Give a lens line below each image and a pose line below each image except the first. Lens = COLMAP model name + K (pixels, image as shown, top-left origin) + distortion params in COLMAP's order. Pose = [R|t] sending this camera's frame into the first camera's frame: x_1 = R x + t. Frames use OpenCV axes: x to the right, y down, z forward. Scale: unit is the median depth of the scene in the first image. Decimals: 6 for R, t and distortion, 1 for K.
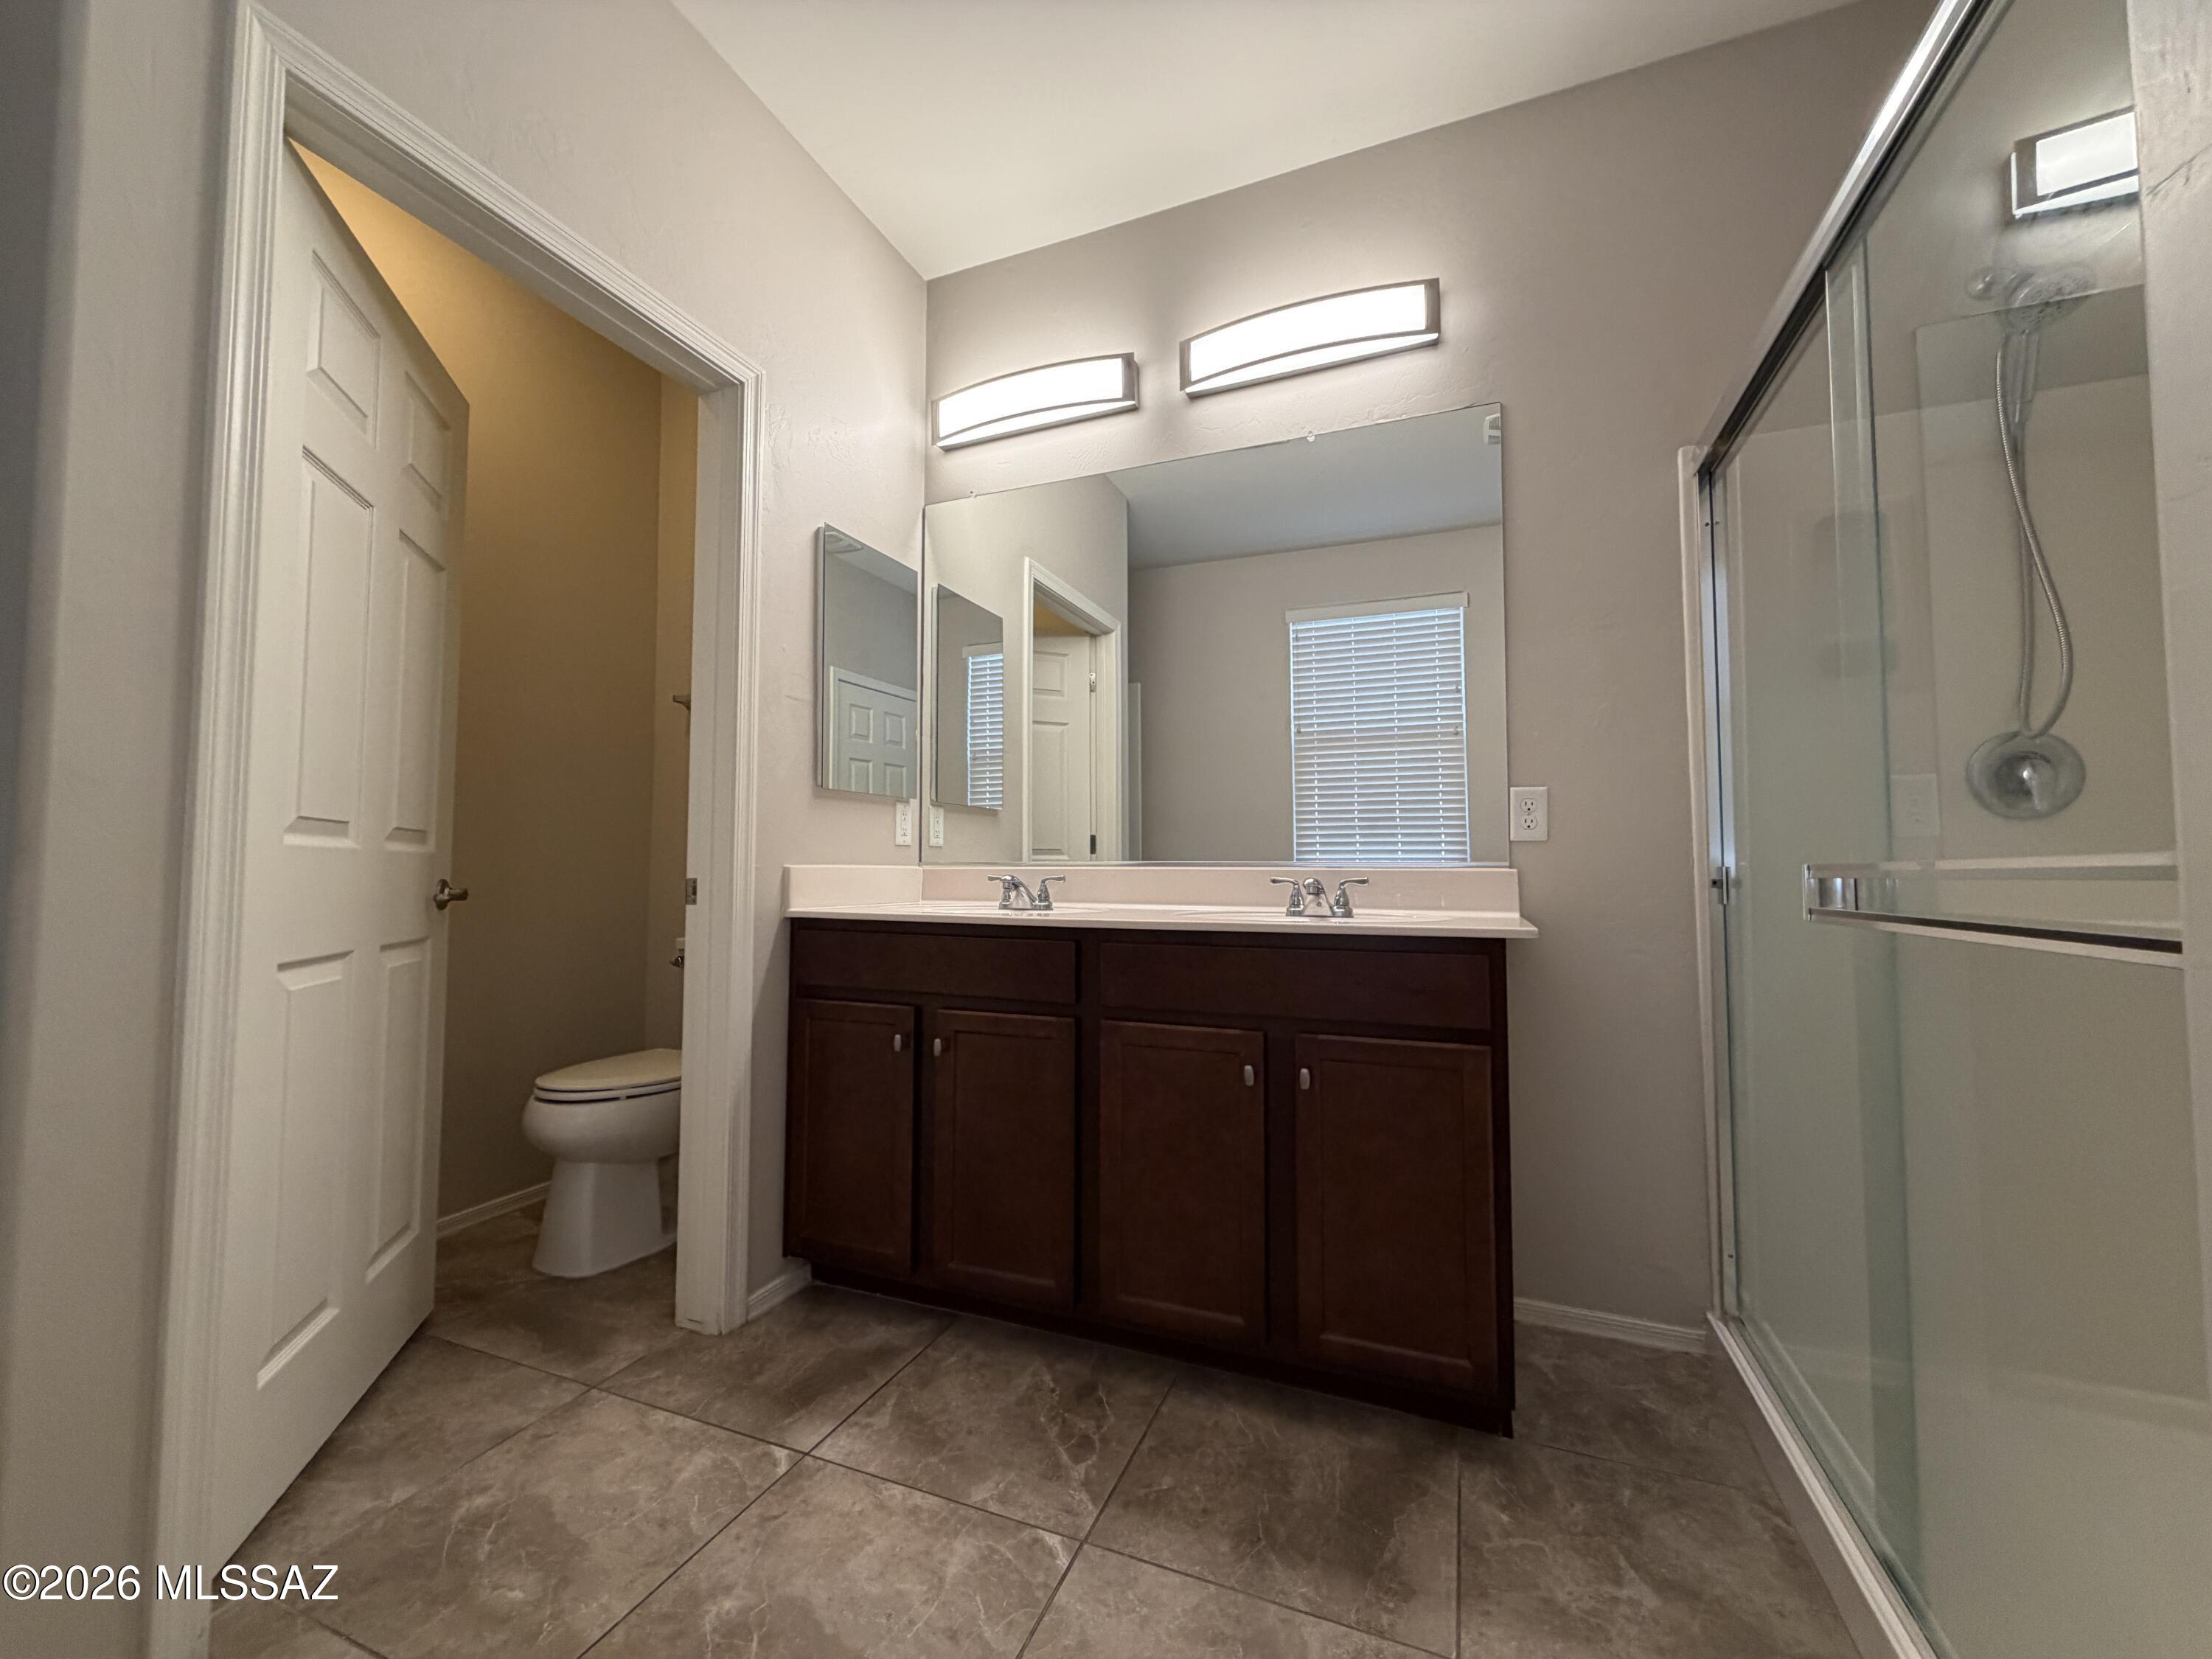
lens RADIAL K [[884.9, 0, 1099.8], [0, 884.9, 824.7], [0, 0, 1]] dist [-0.000287, 0.000218]
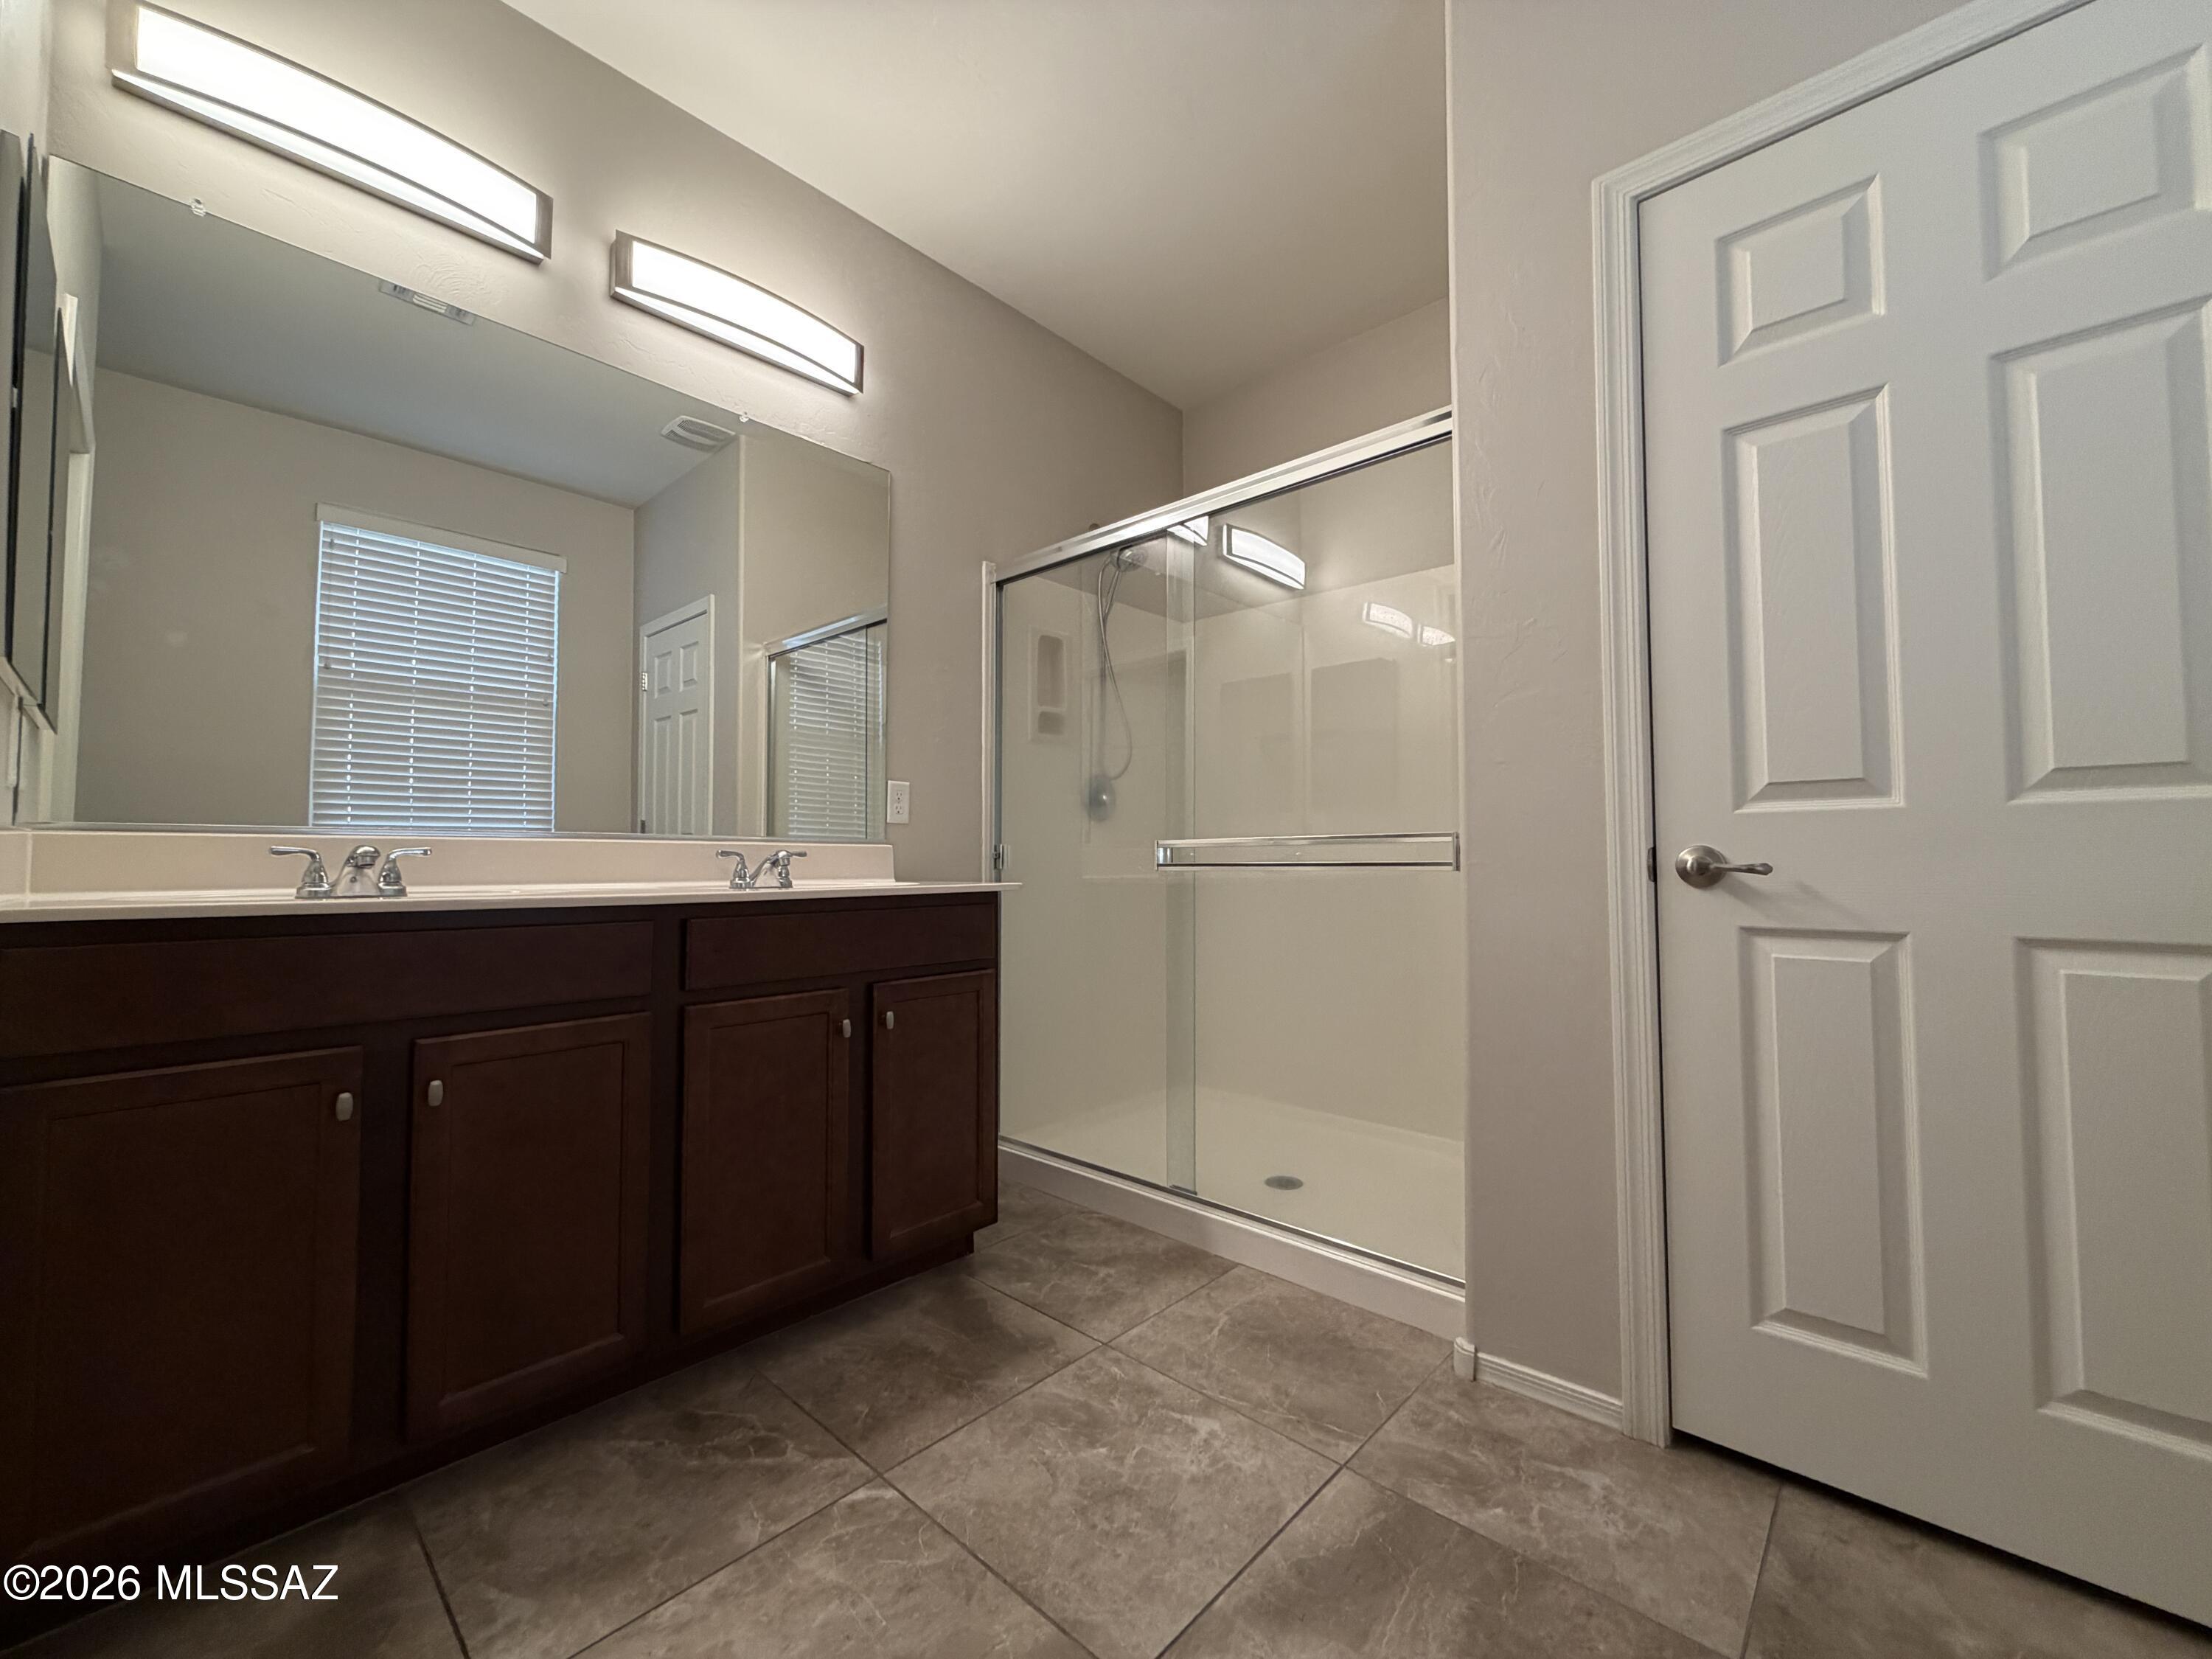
lens RADIAL K [[884.9, 0, 1099.8], [0, 884.9, 824.7], [0, 0, 1]] dist [-0.000287, 0.000218]
pose [[0.354837, 0.032716, 0.934356, -0.763842], [-0.046907, 0.998752, -0.017157, 0.035581], [-0.933751, -0.037740, 0.355929, 0.336009]]
